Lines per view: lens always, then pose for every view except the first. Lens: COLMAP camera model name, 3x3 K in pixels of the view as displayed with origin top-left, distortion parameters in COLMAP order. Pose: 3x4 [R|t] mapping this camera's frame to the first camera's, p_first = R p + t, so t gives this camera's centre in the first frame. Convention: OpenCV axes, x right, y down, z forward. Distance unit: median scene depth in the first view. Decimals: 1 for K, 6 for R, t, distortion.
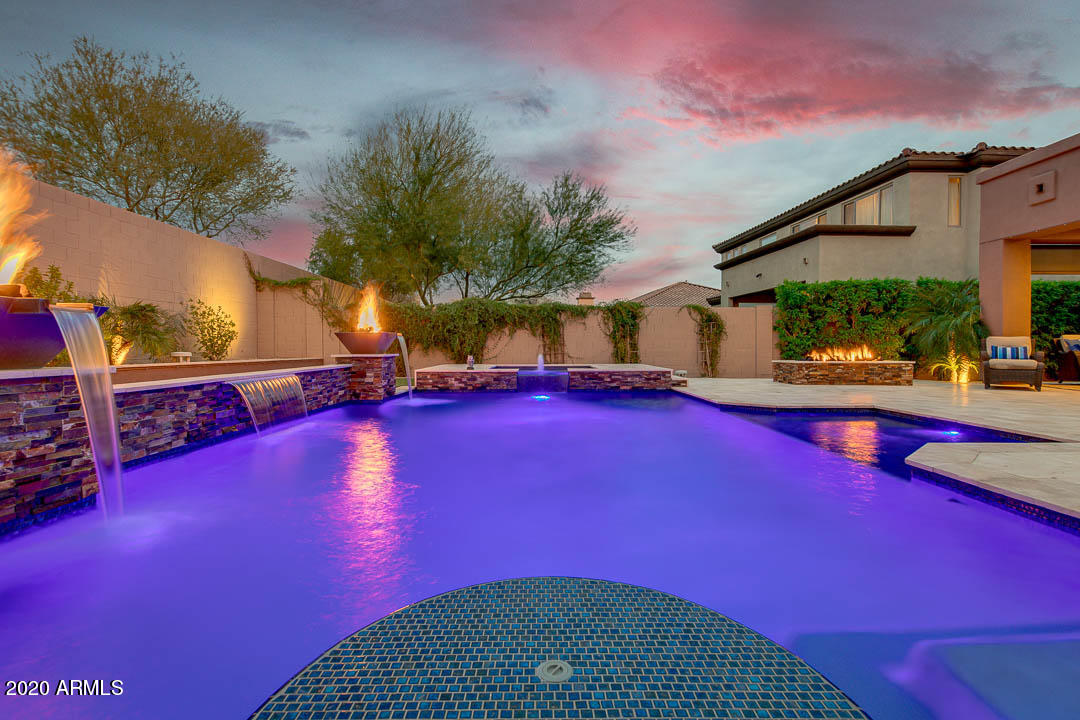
lens RADIAL K [[521.4, 0, 537.9], [0, 521.4, 351.1], [0, 0, 1]] dist [0.009887, -0.001790]
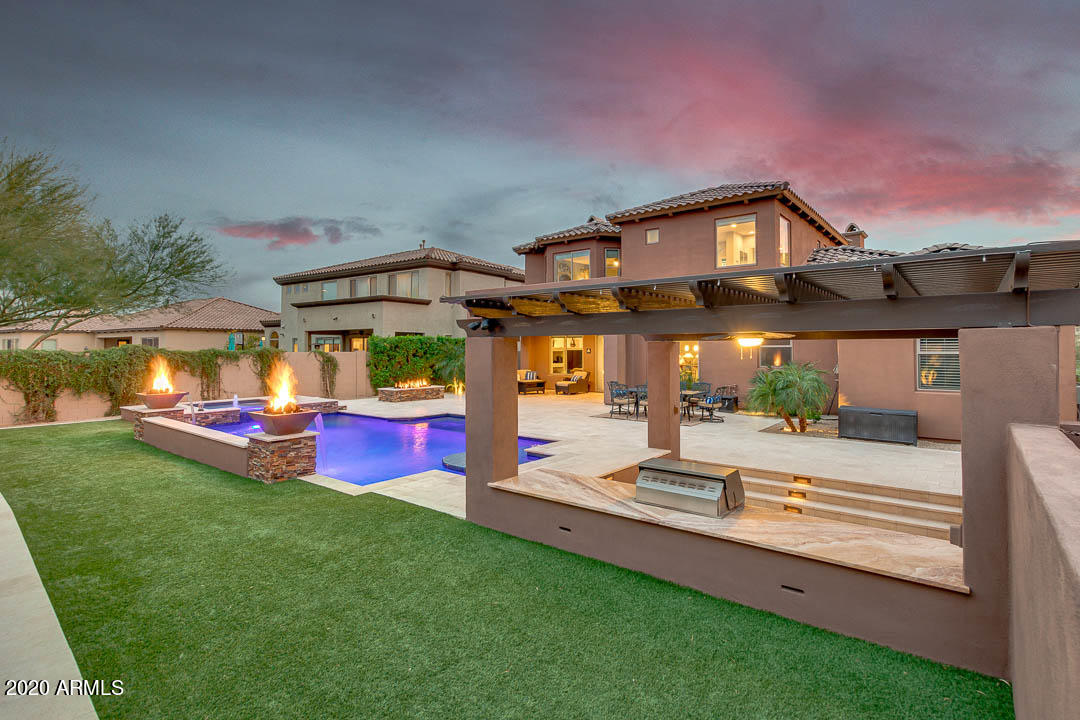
lens RADIAL K [[521.4, 0, 536.7], [0, 521.4, 343.9], [0, 0, 1]] dist [0.009887, -0.001790]
pose [[0.628264, 0.009399, 0.777943, -0.518174], [0.006452, 0.999830, -0.017291, -0.089376], [-0.777973, 0.015883, 0.628097, -0.444798]]
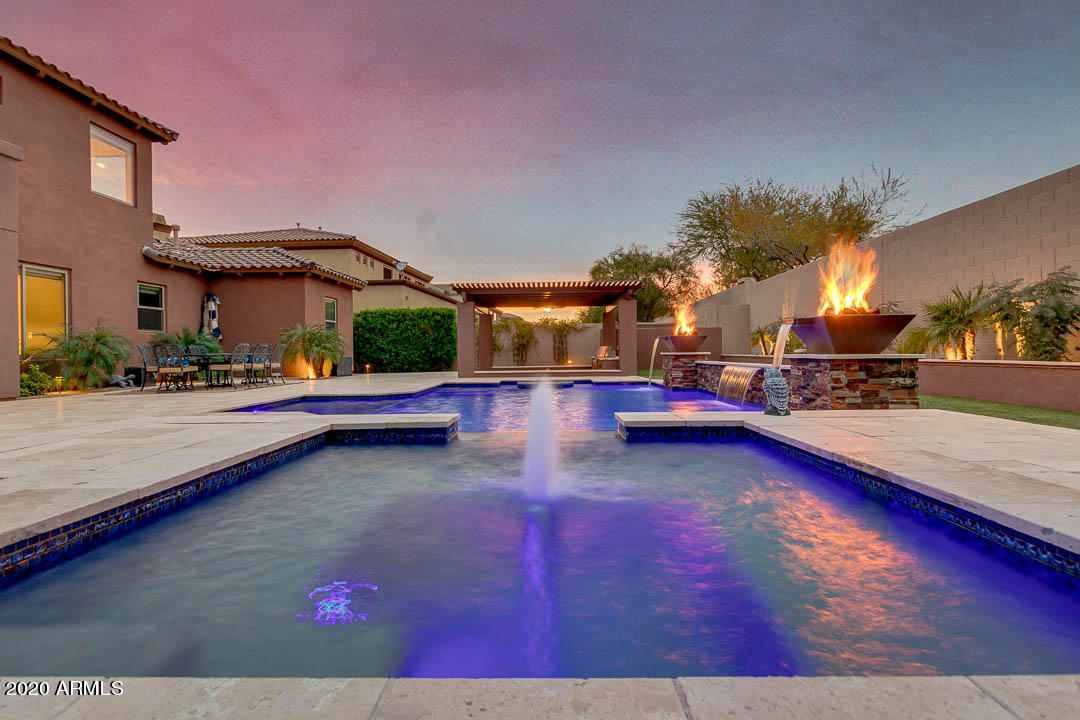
lens RADIAL K [[521.4, 0, 542.4], [0, 521.4, 354.8], [0, 0, 1]] dist [0.009887, -0.001790]
pose [[-0.999866, 0.011417, 0.011764, 0.004694], [0.011591, 0.999823, 0.014796, -0.006578], [-0.011593, 0.014931, -0.999821, 1.055305]]
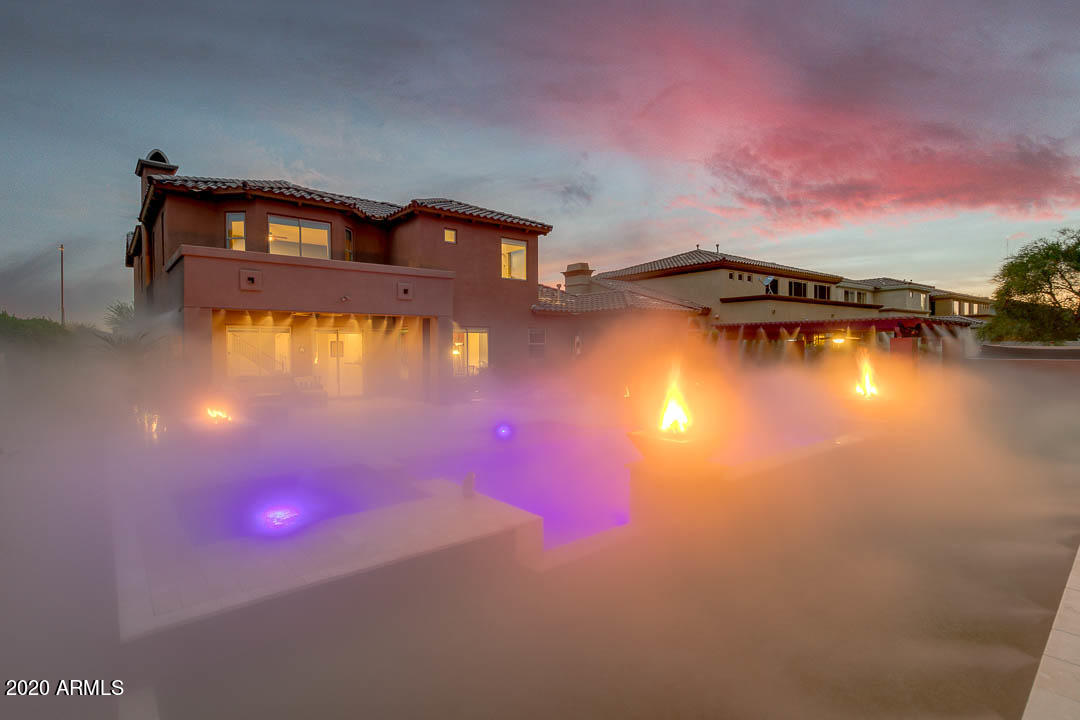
lens RADIAL K [[521.4, 0, 532.9], [0, 521.4, 357.8], [0, 0, 1]] dist [0.009887, -0.001790]
pose [[-0.631431, -0.012867, 0.775325, -0.490543], [0.013177, 0.999540, 0.027320, -0.103688], [-0.775320, 0.027467, -0.630971, 1.041803]]
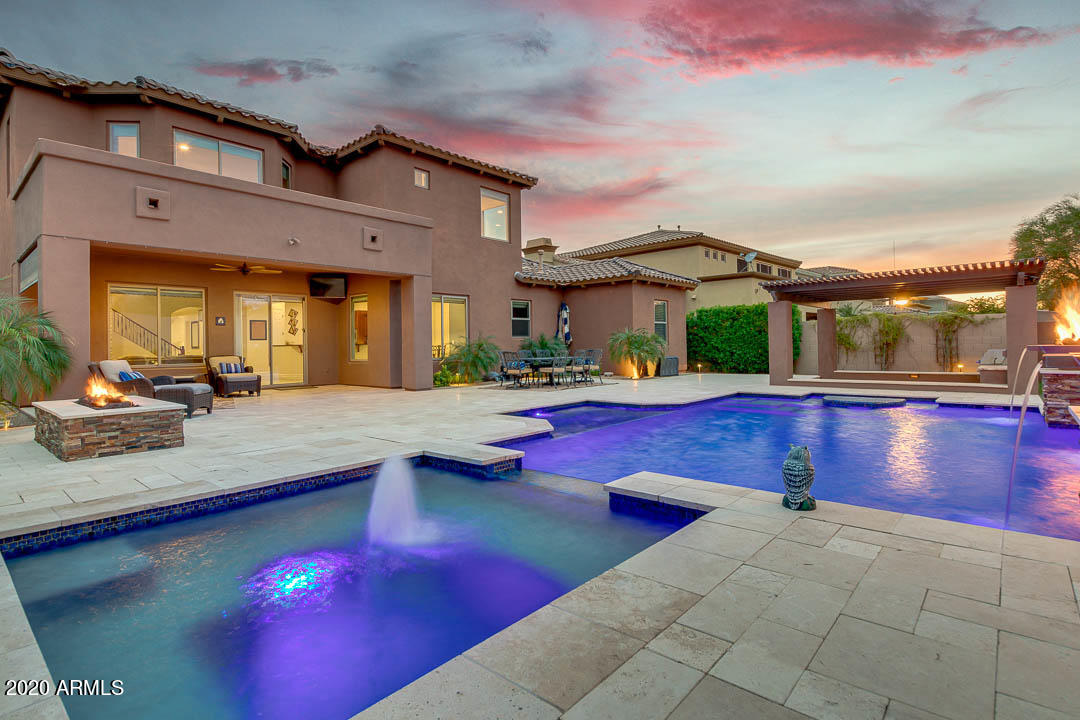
lens RADIAL K [[536.2, 0, 536.1], [0, 536.2, 345.9], [0, 0, 1]] dist [0.000158, -0.002186]
pose [[-0.746622, 0.011256, 0.665154, -0.160554], [0.020678, 0.999766, 0.006292, -0.035556], [-0.664928, 0.018452, -0.746680, 1.012102]]
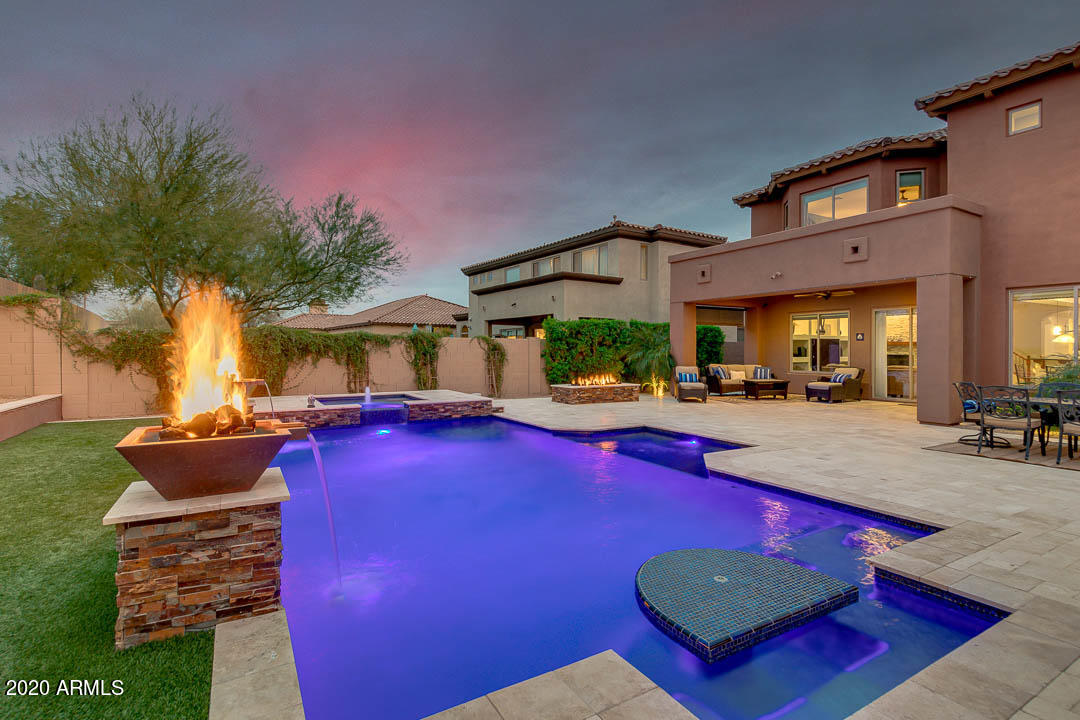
lens RADIAL K [[521.4, 0, 540.3], [0, 521.4, 349.8], [0, 0, 1]] dist [0.009887, -0.001790]
pose [[0.862861, 0.002997, 0.505433, -0.207513], [0.001860, 0.999957, -0.009106, -0.053754], [-0.505439, 0.008797, 0.862818, -0.085176]]
